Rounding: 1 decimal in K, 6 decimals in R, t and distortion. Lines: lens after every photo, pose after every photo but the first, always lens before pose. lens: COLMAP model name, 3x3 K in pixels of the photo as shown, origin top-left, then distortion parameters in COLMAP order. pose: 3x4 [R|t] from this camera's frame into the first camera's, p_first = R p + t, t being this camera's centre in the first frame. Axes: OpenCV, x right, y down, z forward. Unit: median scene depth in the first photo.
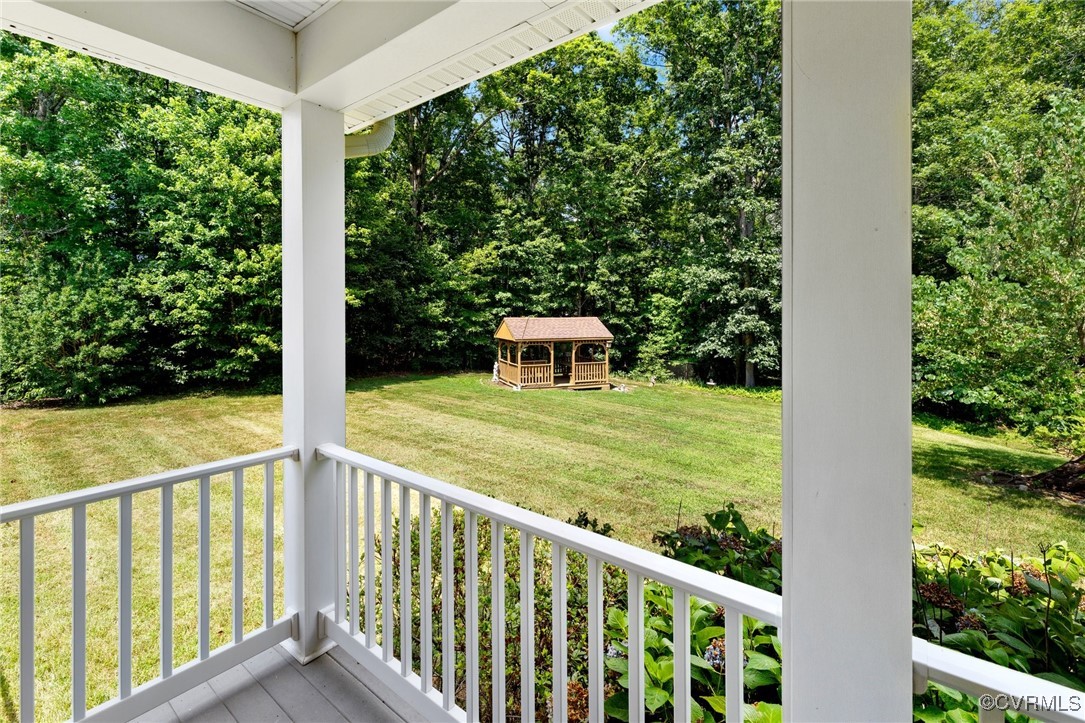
lens RADIAL K [[470.3, 0, 533.7], [0, 470.3, 320.1], [0, 0, 1]] dist [-0.002377, -0.000219]
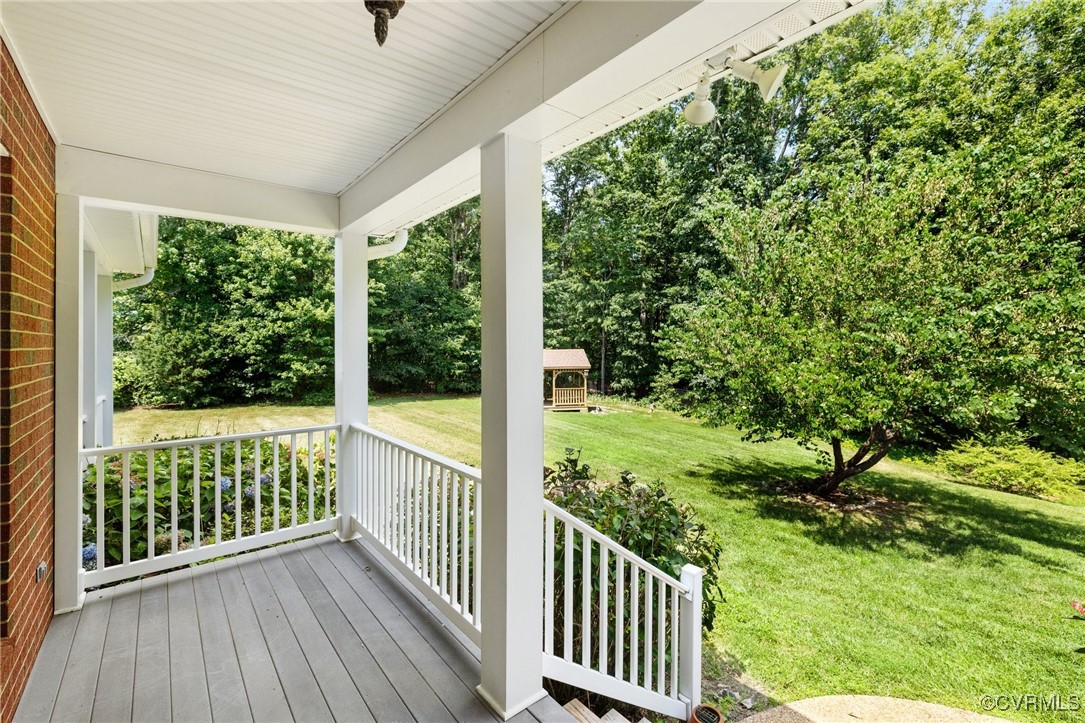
lens RADIAL K [[470.3, 0, 551.0], [0, 470.3, 351.0], [0, 0, 1]] dist [-0.002377, -0.000219]
pose [[0.979914, -0.001169, -0.199415, 0.302602], [0.000123, 0.999986, -0.005259, 0.004036], [0.199418, 0.005129, 0.979901, -0.147792]]
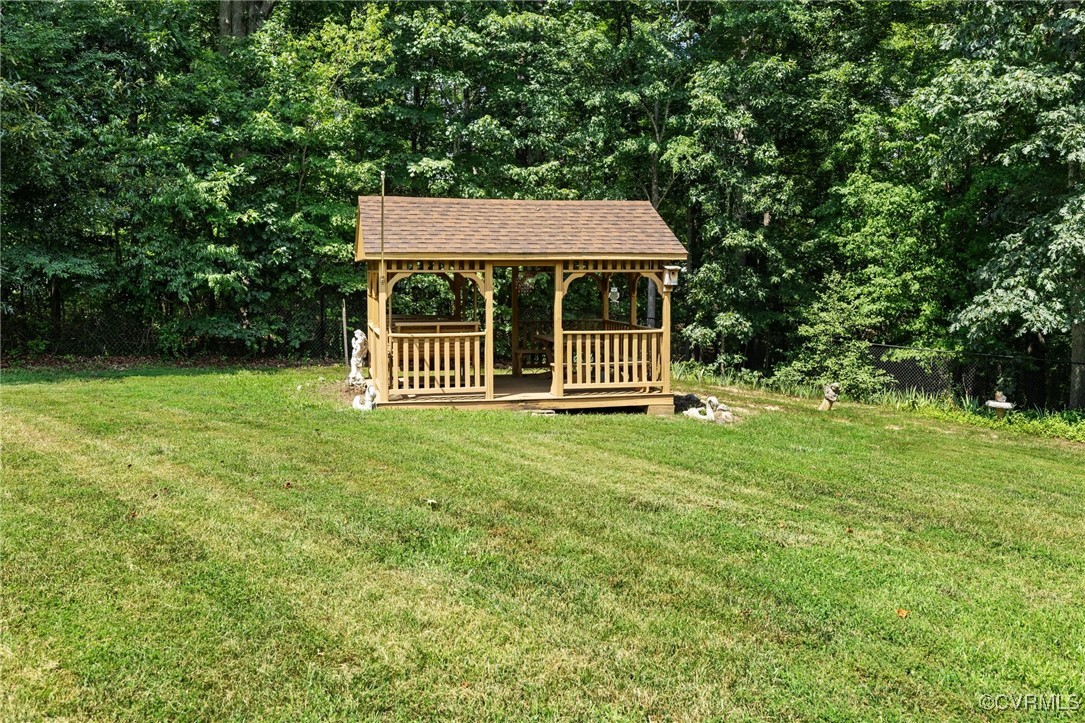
lens RADIAL K [[884.3, 0, 547.5], [0, 884.3, 351.7], [0, 0, 1]] dist [0.011227, -0.012909]
pose [[0.993598, 0.010131, -0.112515, 0.142595], [-0.002465, 0.997678, 0.068061, 0.062362], [0.112943, -0.067347, 0.991316, 0.379235]]
